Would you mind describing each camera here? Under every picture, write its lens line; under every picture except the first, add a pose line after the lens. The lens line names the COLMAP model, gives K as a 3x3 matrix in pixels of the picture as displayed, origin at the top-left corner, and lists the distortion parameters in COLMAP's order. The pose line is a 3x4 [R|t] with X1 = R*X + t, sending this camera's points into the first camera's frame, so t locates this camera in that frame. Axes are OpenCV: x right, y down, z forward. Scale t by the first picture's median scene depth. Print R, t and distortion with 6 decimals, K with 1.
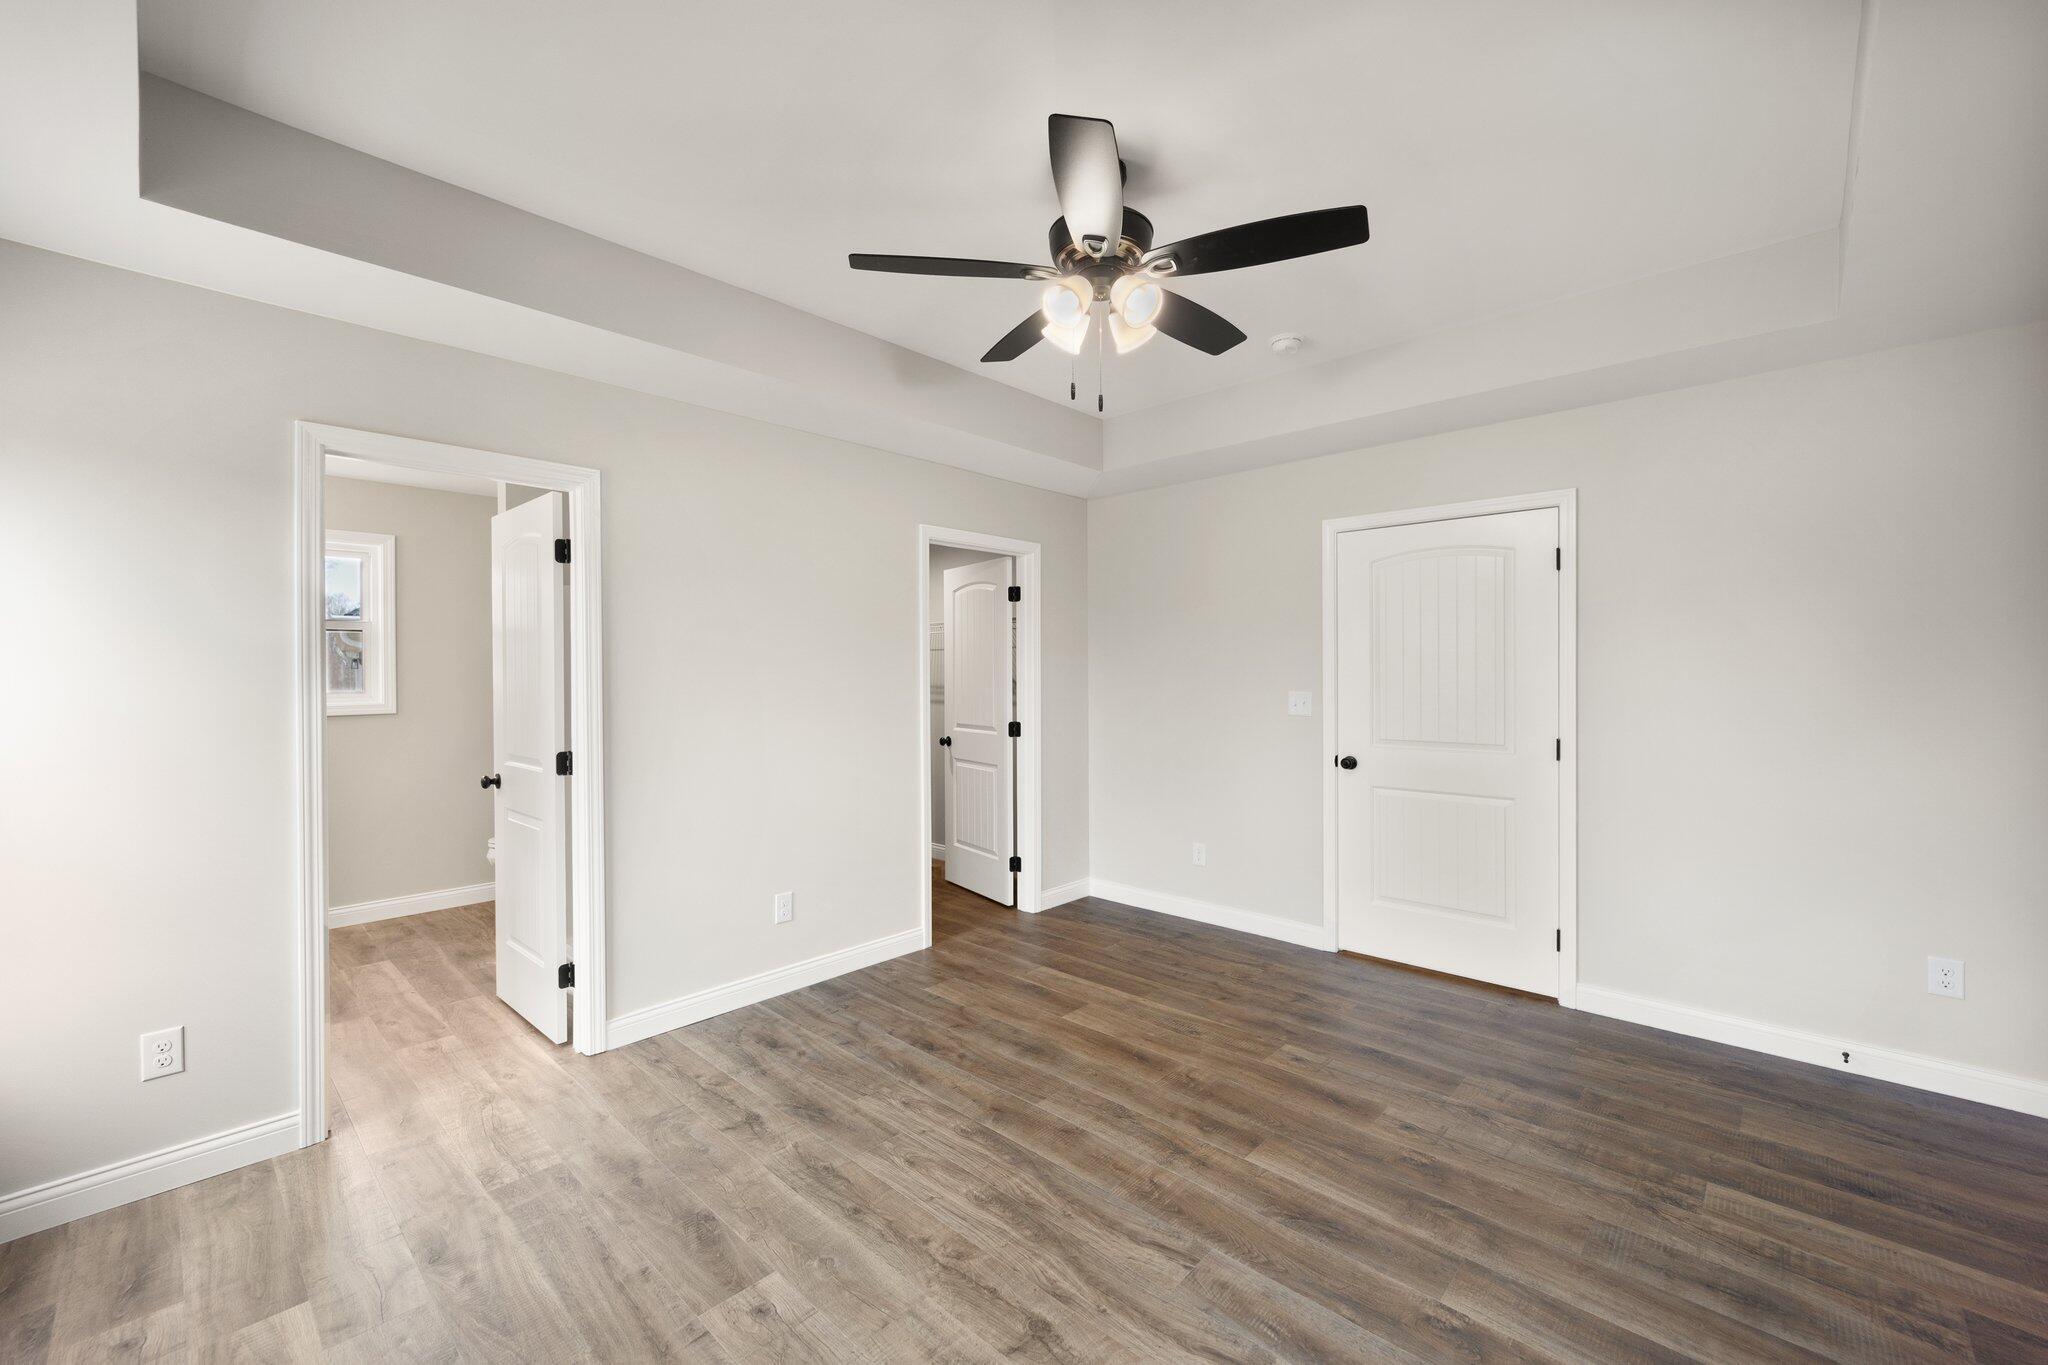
lens RADIAL K [[829.7, 0, 1024.0], [0, 829.7, 682.5], [0, 0, 1]] dist [0.001298, -0.000269]
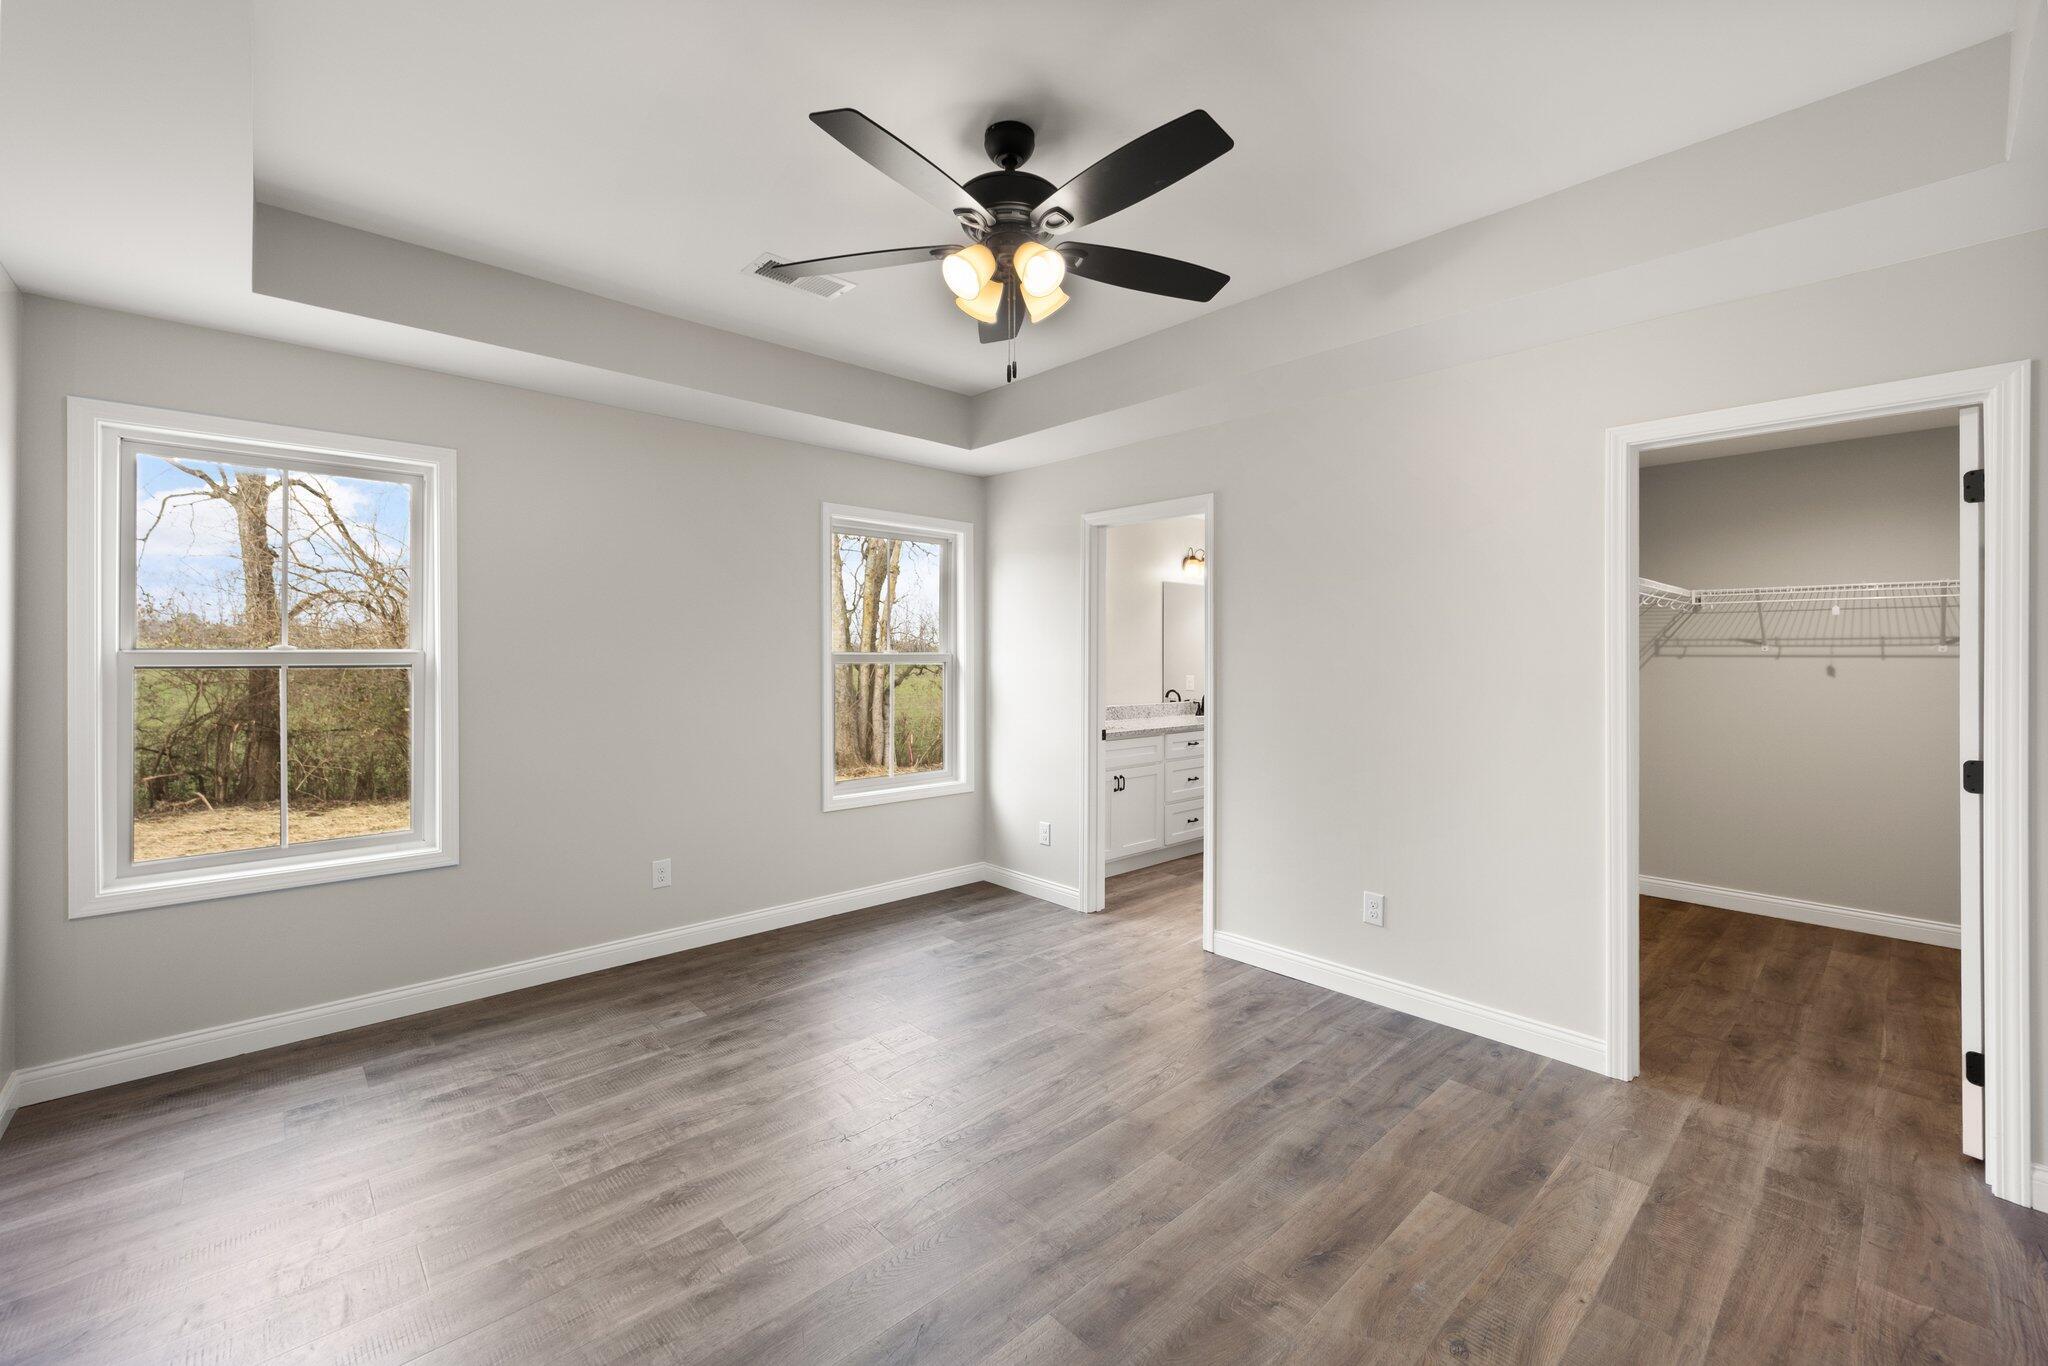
lens RADIAL K [[829.7, 0, 1024.0], [0, 829.7, 683.0], [0, 0, 1]] dist [0.001298, -0.000269]
pose [[-0.076293, 0.037179, -0.996392, 0.754183], [-0.011273, 0.999209, 0.038147, -0.015172], [0.997022, 0.014143, -0.075814, 0.782496]]
